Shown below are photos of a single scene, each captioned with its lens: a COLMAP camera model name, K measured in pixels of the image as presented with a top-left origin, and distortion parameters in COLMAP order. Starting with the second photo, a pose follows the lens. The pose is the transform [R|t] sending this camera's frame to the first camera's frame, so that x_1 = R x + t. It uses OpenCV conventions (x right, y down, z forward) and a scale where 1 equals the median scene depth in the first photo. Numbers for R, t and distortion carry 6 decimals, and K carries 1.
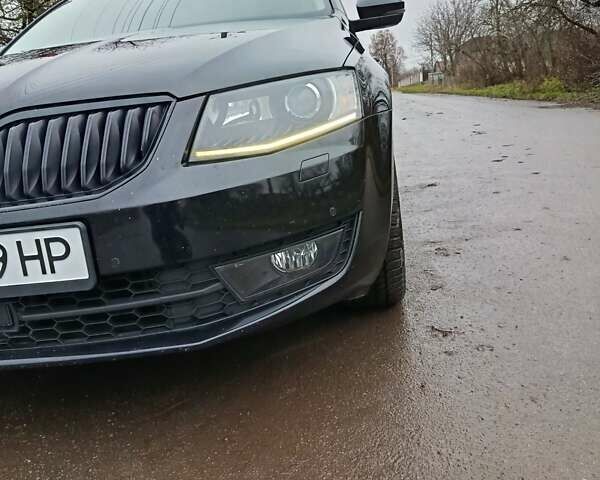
lens RADIAL K [[546.5, 0, 300.0], [0, 546.5, 240.0], [0, 0, 1]] dist [0.099670, -0.159725]
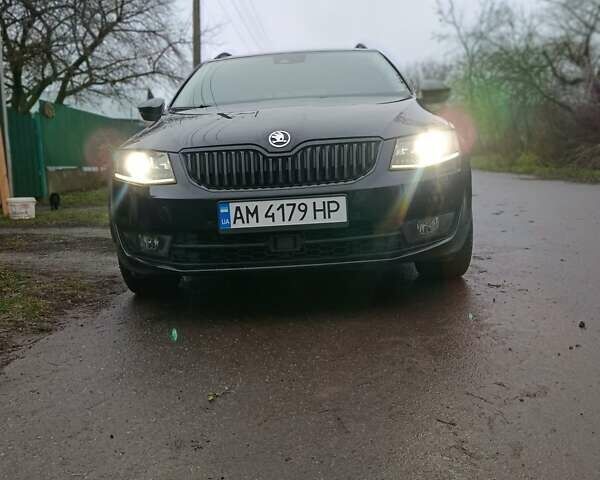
lens RADIAL K [[640.1, 0, 300.0], [0, 640.1, 240.0], [0, 0, 1]] dist [0.144349, -0.316089]
pose [[0.994981, 0.046356, 0.088683, -0.733736], [-0.034458, 0.990747, -0.131277, 0.440424], [-0.093947, 0.127562, 0.987371, -1.289201]]
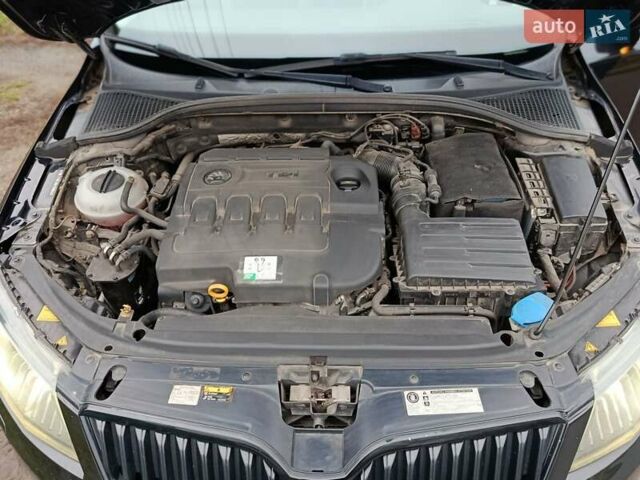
lens RADIAL K [[512.9, 0, 320.0], [0, 512.9, 240.0], [0, 0, 1]] dist [0.099476, -0.160290]
pose [[0.992450, 0.017449, 0.121401, -0.710824], [-0.069249, 0.896679, 0.437232, -0.828338], [-0.101229, -0.442338, 0.891117, 0.449366]]
